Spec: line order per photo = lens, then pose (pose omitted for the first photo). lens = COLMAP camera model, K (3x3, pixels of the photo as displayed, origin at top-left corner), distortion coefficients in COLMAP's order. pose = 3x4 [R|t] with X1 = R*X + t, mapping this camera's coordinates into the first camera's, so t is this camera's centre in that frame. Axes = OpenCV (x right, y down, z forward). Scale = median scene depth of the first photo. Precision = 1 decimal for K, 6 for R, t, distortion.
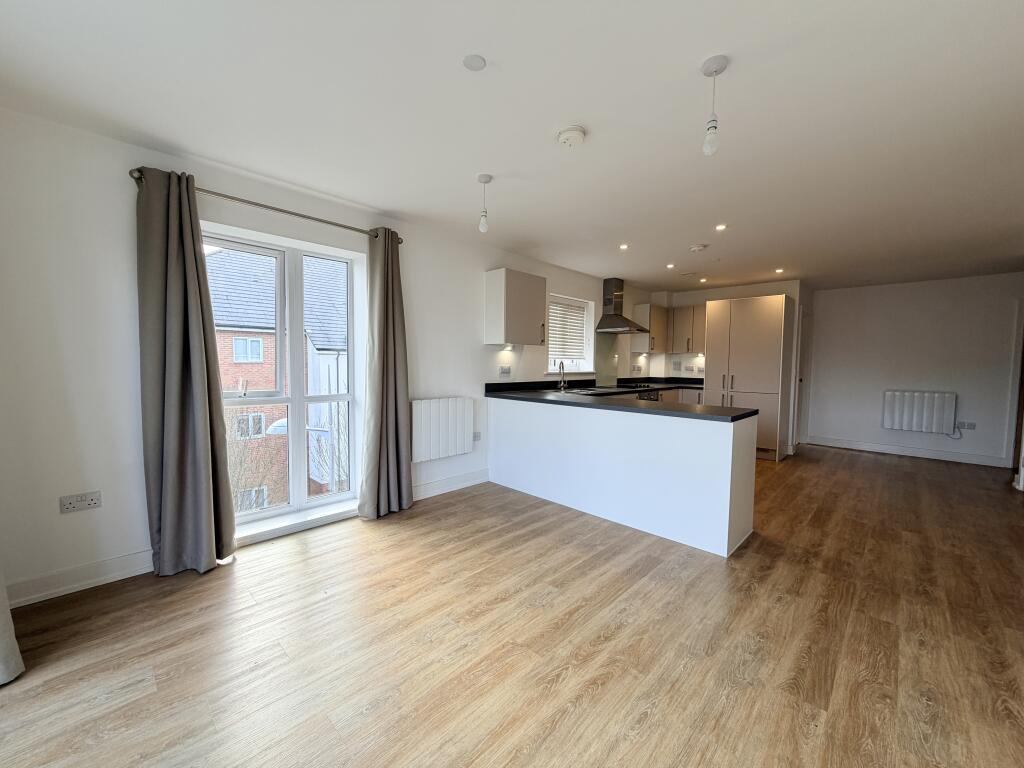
lens RADIAL K [[404.5, 0, 512.2], [0, 404.5, 387.4], [0, 0, 1]] dist [0.002934, 0.000058]
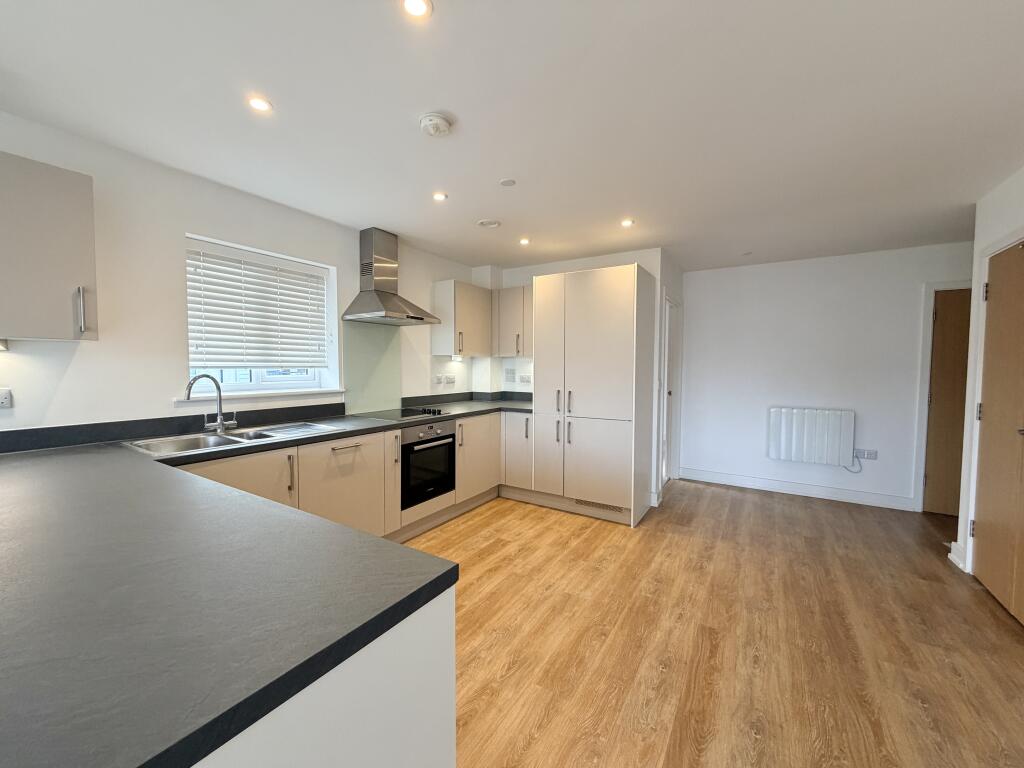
lens RADIAL K [[404.5, 0, 512.2], [0, 404.5, 387.4], [0, 0, 1]] dist [0.002934, 0.000058]
pose [[0.977404, -0.018717, 0.210550, 0.314060], [0.020415, 0.999774, -0.005897, -0.033010], [-0.210392, 0.010062, 0.977565, 0.385286]]
